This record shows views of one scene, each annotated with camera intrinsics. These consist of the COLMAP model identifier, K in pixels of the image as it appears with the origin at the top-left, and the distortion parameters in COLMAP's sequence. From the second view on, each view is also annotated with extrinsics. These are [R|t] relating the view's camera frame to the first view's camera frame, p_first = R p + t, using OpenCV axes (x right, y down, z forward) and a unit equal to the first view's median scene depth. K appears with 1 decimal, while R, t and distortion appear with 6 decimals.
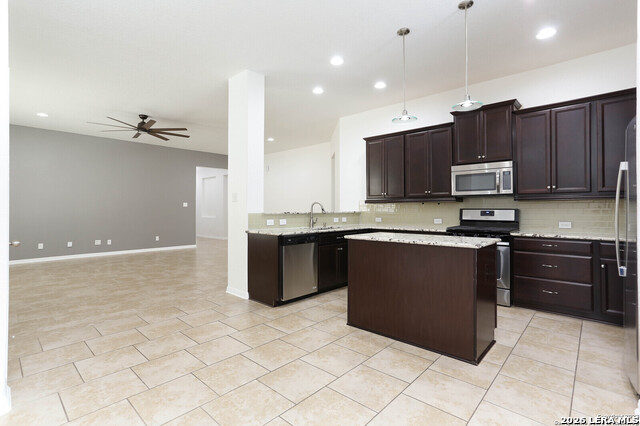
lens RADIAL K [[306.8, 0, 309.0], [0, 306.8, 203.0], [0, 0, 1]] dist [0.000056, 0.000376]
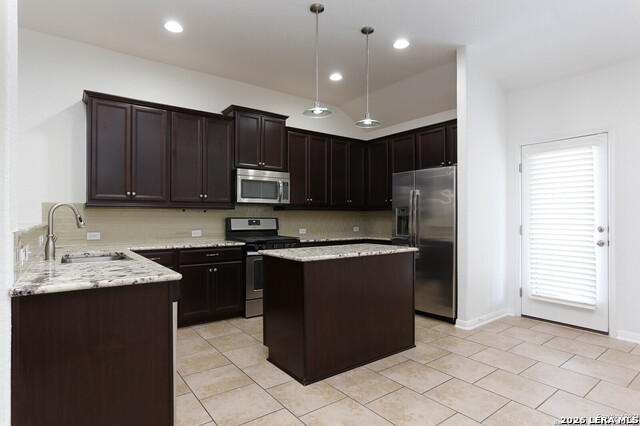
lens RADIAL K [[353.3, 0, 320.0], [0, 353.3, 213.0], [0, 0, 1]] dist [-0.004619, -0.001015]
pose [[0.164104, 0.007918, 0.986411, -0.594462], [-0.018351, 0.999819, -0.004972, 0.007422], [-0.986272, -0.017286, 0.164219, 0.756290]]
